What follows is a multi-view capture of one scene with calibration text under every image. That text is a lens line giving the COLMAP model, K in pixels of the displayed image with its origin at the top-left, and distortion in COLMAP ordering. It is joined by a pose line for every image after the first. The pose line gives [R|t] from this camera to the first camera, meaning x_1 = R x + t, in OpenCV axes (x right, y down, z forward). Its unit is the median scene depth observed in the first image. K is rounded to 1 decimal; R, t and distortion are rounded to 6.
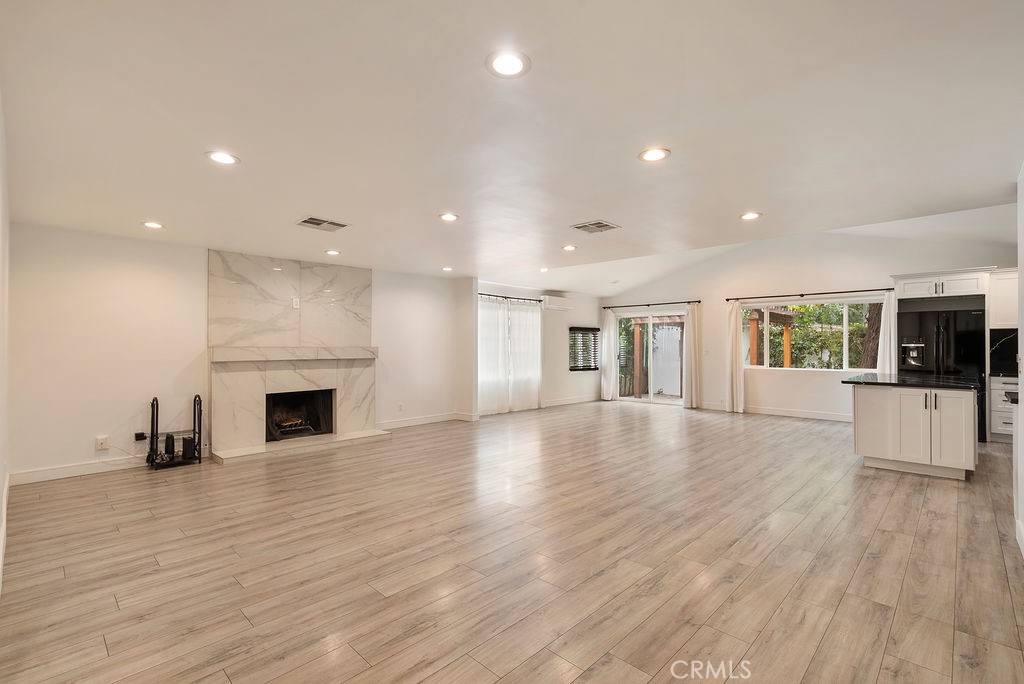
lens RADIAL K [[468.9, 0, 512.0], [0, 468.9, 342.0], [0, 0, 1]] dist [-0.000621, 0.000132]
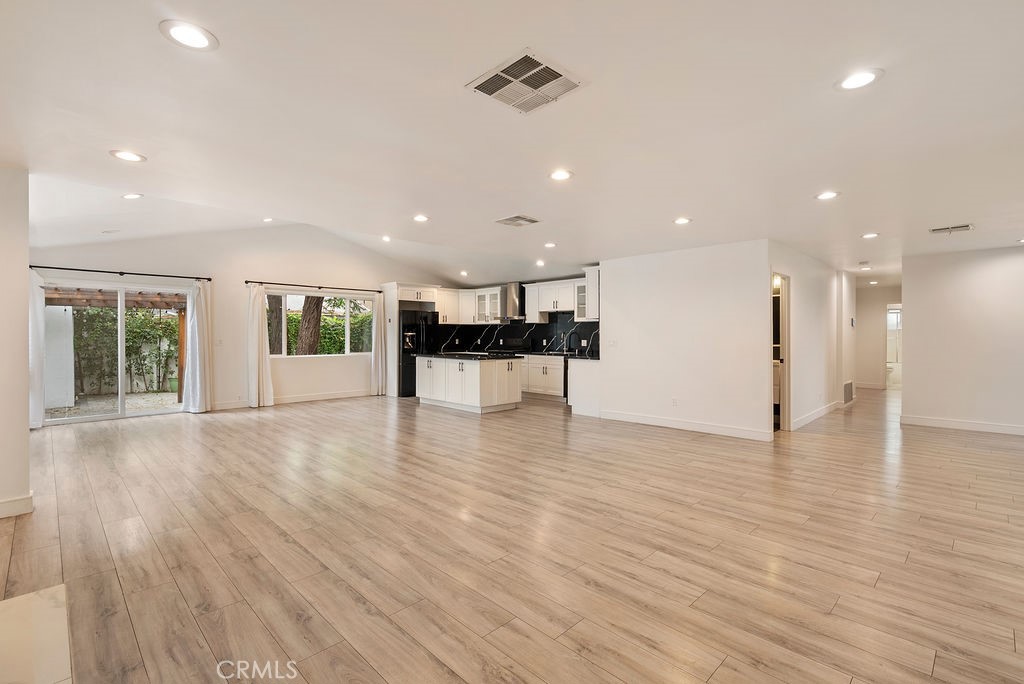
lens RADIAL K [[473.7, 0, 518.6], [0, 473.7, 338.4], [0, 0, 1]] dist [-0.003012, -0.000087]
pose [[0.014473, -0.007067, 0.999870, -0.635844], [-0.008513, 0.999938, 0.007191, 0.008289], [-0.999859, -0.008616, 0.014412, 0.704942]]
